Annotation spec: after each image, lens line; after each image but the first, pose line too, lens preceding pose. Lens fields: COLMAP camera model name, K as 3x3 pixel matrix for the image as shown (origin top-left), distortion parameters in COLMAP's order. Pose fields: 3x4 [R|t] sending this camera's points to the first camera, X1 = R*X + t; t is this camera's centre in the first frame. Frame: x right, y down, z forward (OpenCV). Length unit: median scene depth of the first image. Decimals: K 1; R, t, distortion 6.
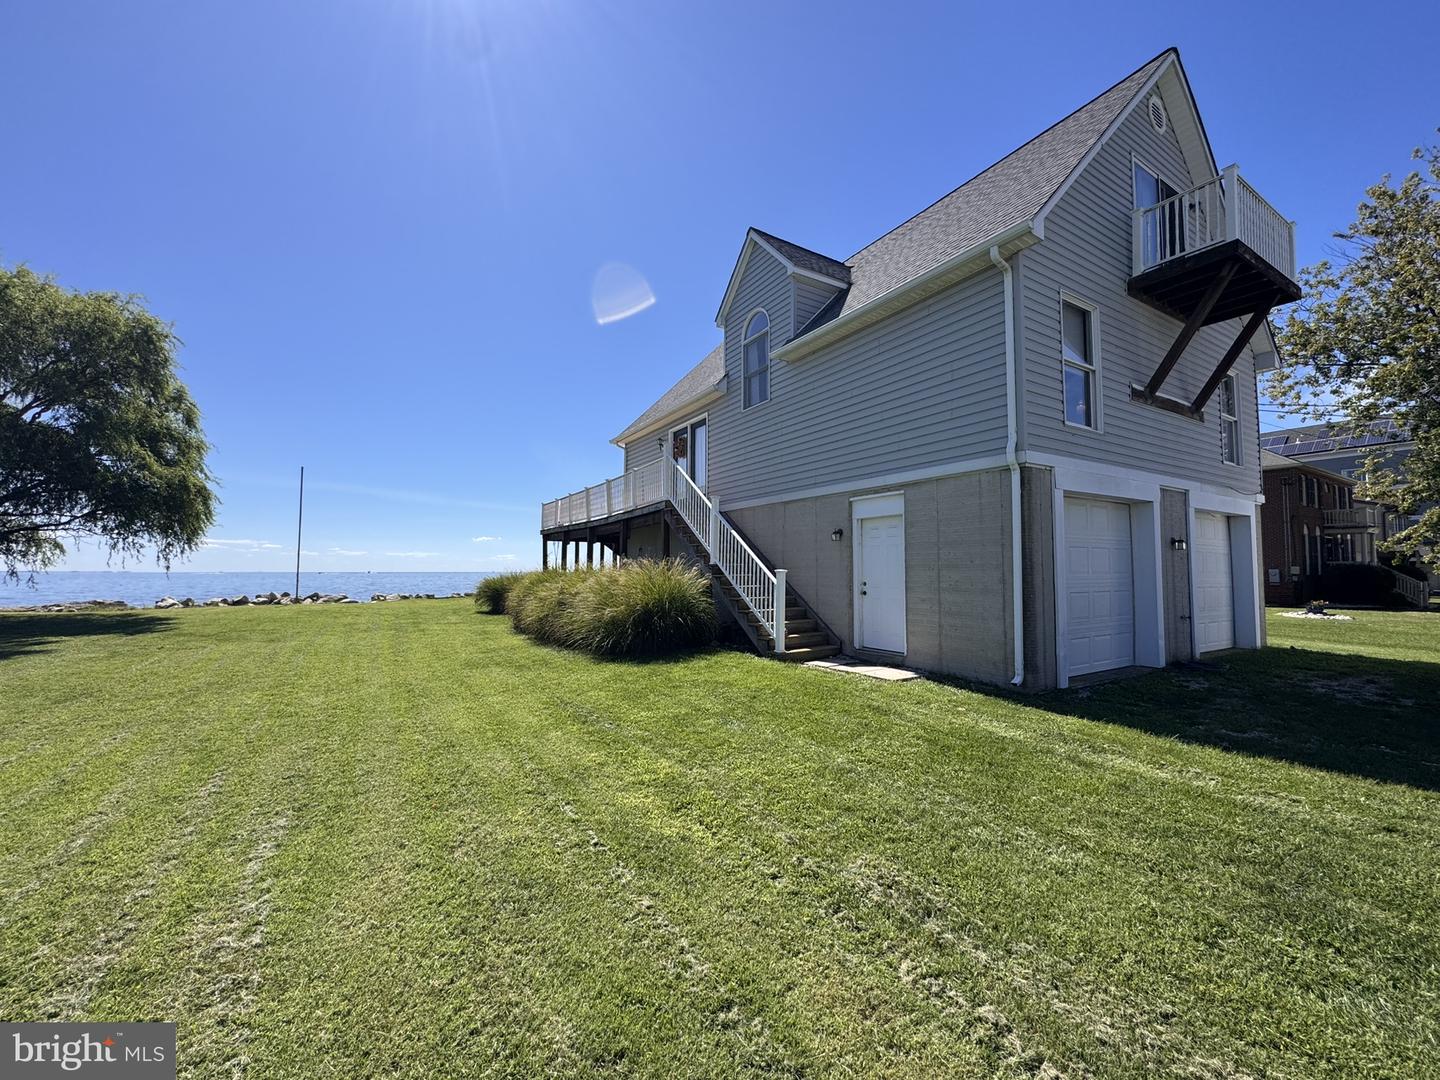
lens RADIAL K [[577.4, 0, 719.2], [0, 577.4, 538.9], [0, 0, 1]] dist [-0.001841, 0.001254]
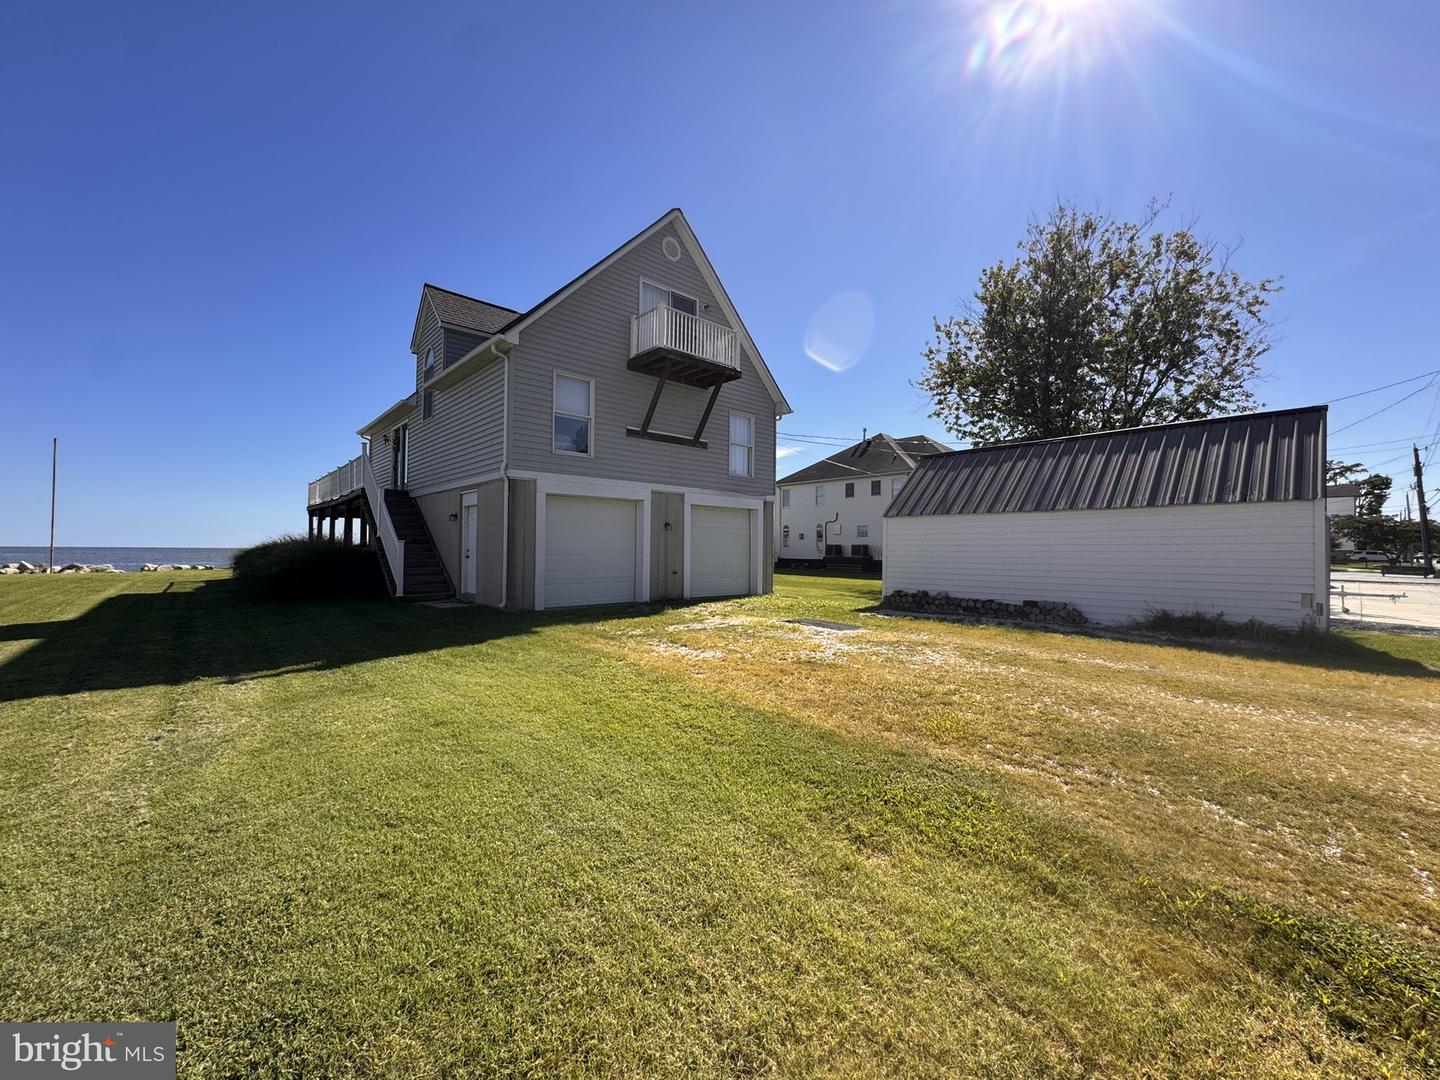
lens RADIAL K [[577.4, 0, 713.7], [0, 577.4, 540.7], [0, 0, 1]] dist [-0.001841, 0.001254]
pose [[0.982170, 0.011252, 0.187657, 0.590544], [-0.018502, 0.999147, 0.036930, -0.013436], [-0.187081, -0.039744, 0.981540, -0.572275]]
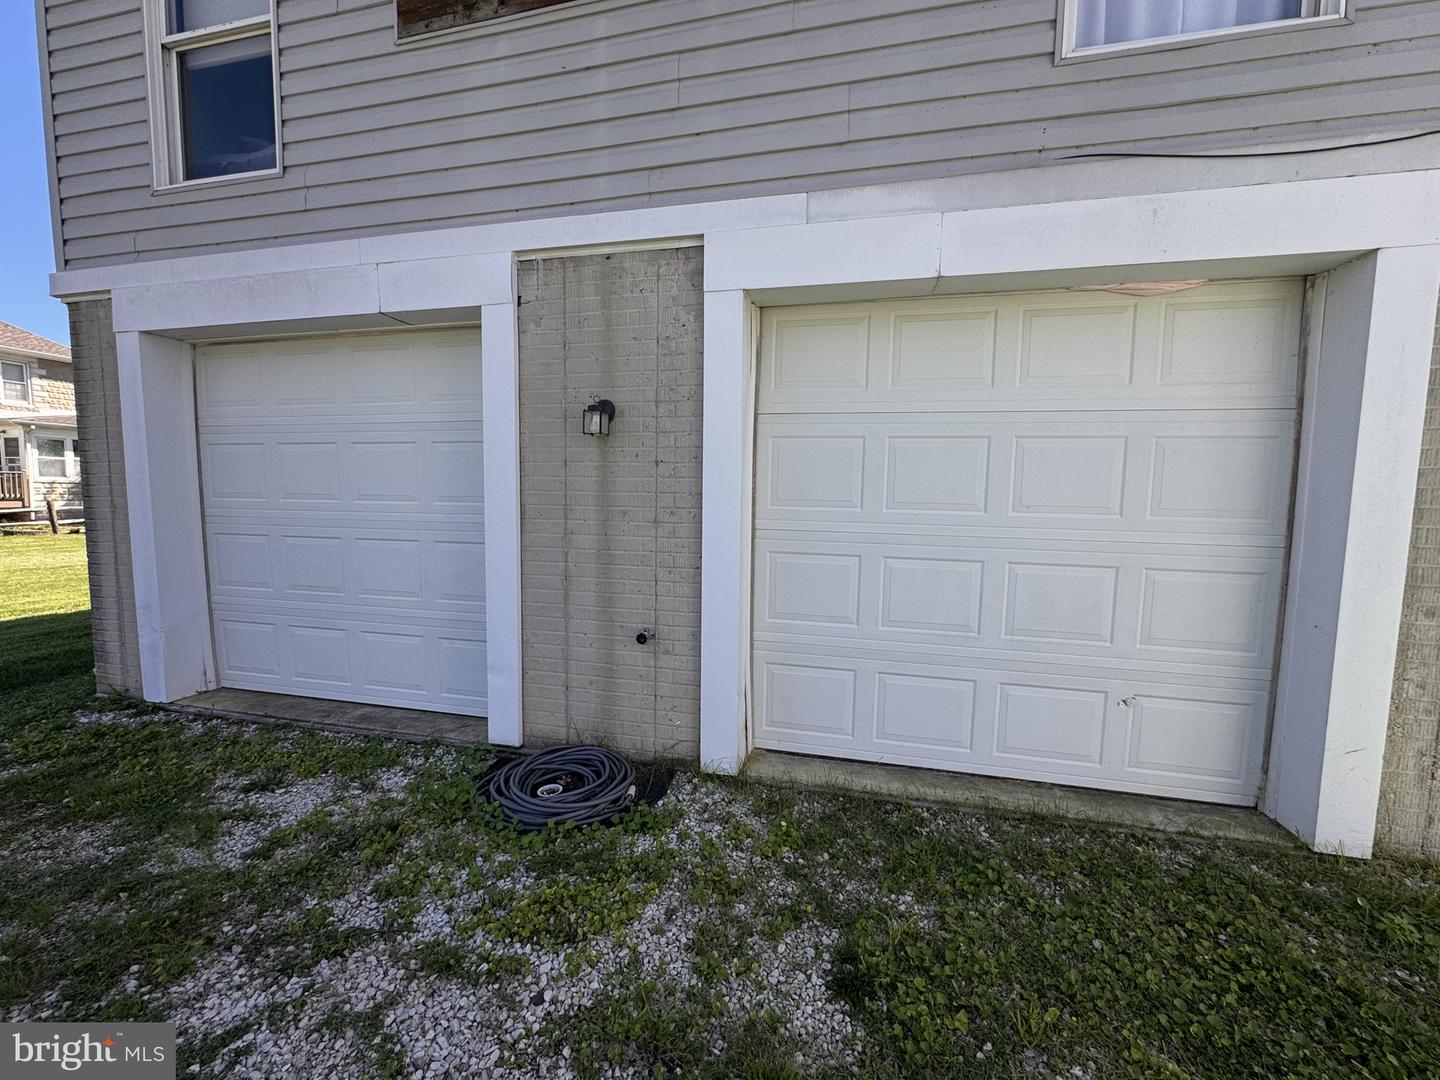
lens RADIAL K [[577.4, 0, 719.4], [0, 577.4, 544.0], [0, 0, 1]] dist [-0.001841, 0.001254]
pose [[0.713813, 0.071944, -0.696631, 1.035313], [0.024278, 0.991570, 0.127281, 0.037901], [0.699915, -0.107767, 0.706049, 0.764425]]
